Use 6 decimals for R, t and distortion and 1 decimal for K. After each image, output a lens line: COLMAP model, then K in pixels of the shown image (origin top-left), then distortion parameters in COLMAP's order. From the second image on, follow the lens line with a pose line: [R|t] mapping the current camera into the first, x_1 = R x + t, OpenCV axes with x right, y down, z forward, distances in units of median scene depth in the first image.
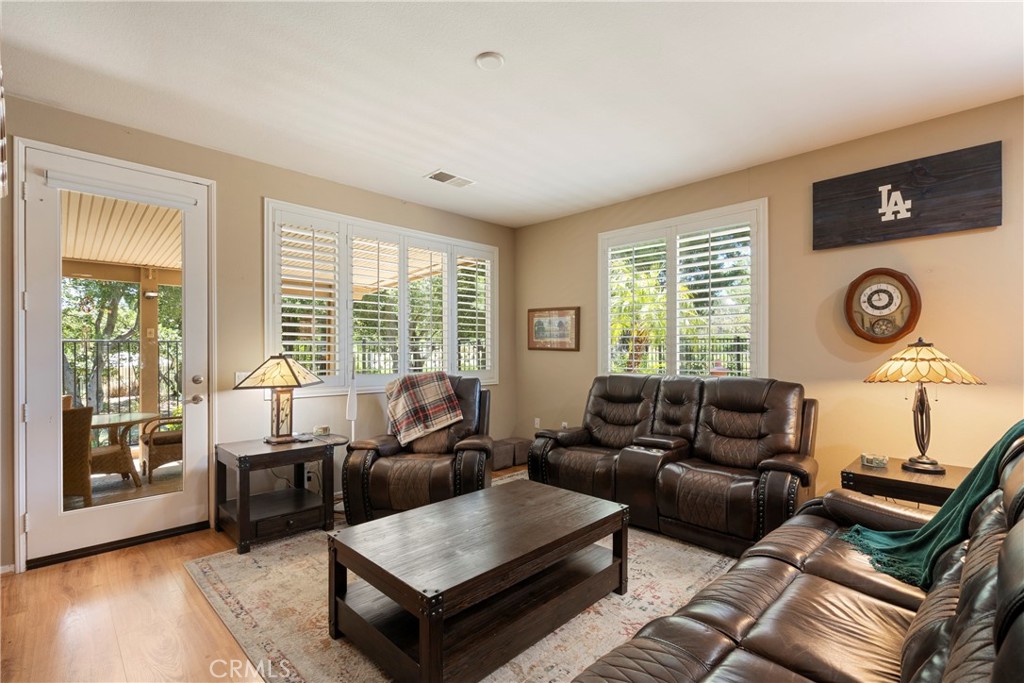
lens RADIAL K [[460.9, 0, 510.4], [0, 460.9, 348.3], [0, 0, 1]] dist [0.000982, 0.000423]
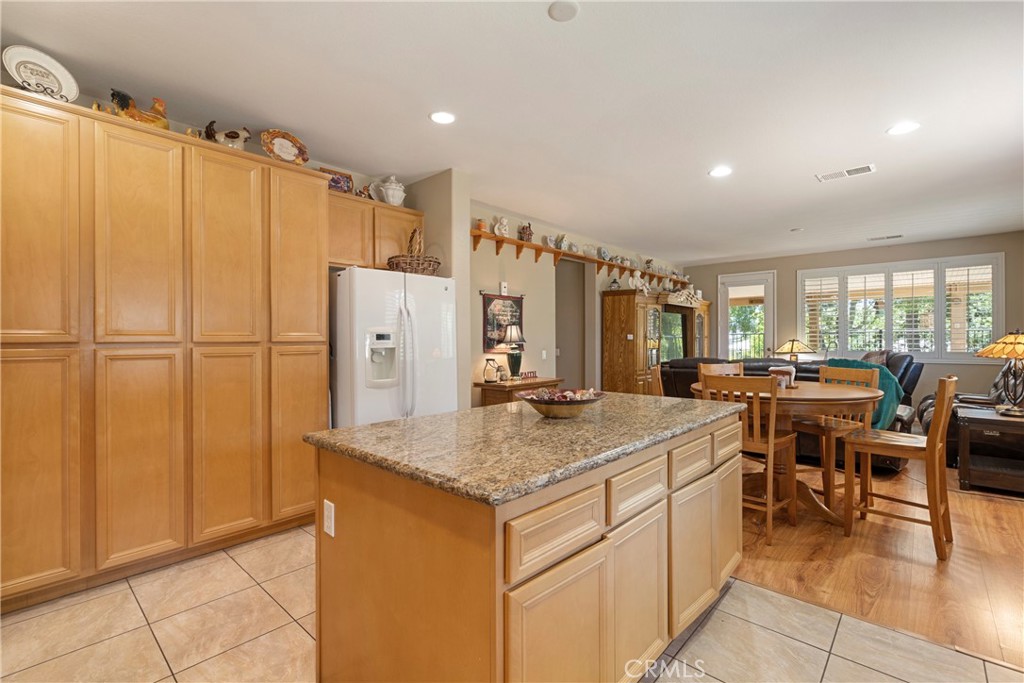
lens RADIAL K [[460.9, 0, 509.6], [0, 460.9, 338.6], [0, 0, 1]] dist [0.000982, 0.000423]
pose [[0.067400, 0.001138, -0.997725, 1.754261], [0.004213, 0.999990, 0.001425, -0.000489], [0.997717, -0.004299, 0.067394, -0.596407]]
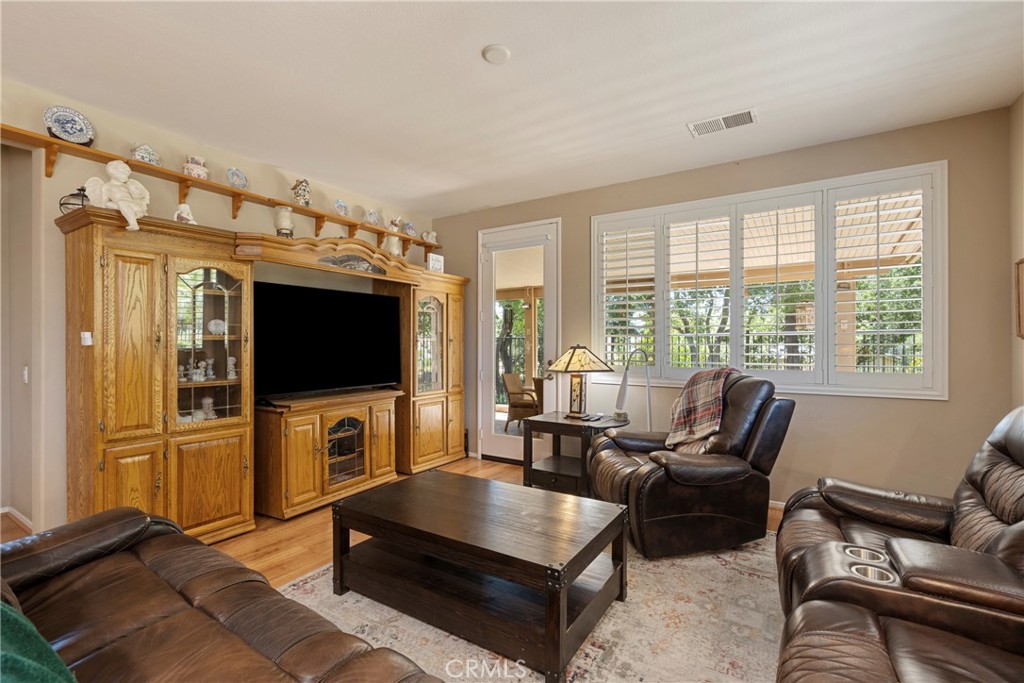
lens RADIAL K [[460.9, 0, 509.9], [0, 460.9, 341.6], [0, 0, 1]] dist [0.000982, 0.000423]
pose [[0.229078, -0.001121, -0.973407, 0.651755], [0.002547, 0.999997, -0.000553, 0.003981], [0.973405, -0.002353, 0.229080, 0.556023]]
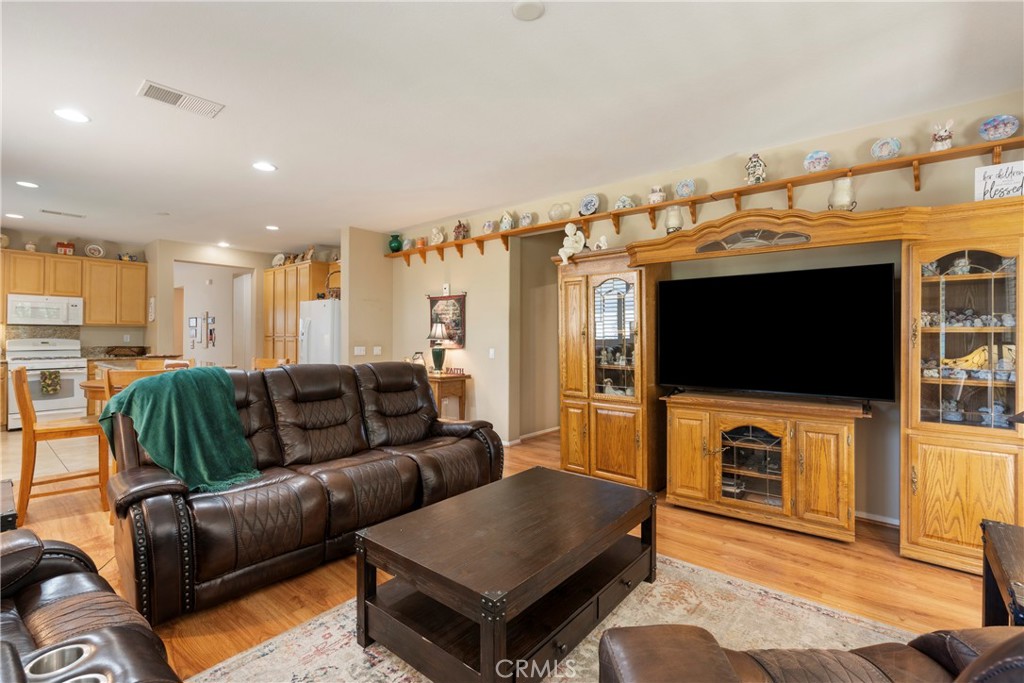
lens RADIAL K [[460.9, 0, 510.6], [0, 460.9, 341.6], [0, 0, 1]] dist [0.000982, 0.000423]
pose [[-0.993864, -0.007802, -0.110335, -0.129990], [-0.008134, 0.999964, 0.002553, 0.022643], [0.110311, 0.003435, -0.993891, 1.528899]]
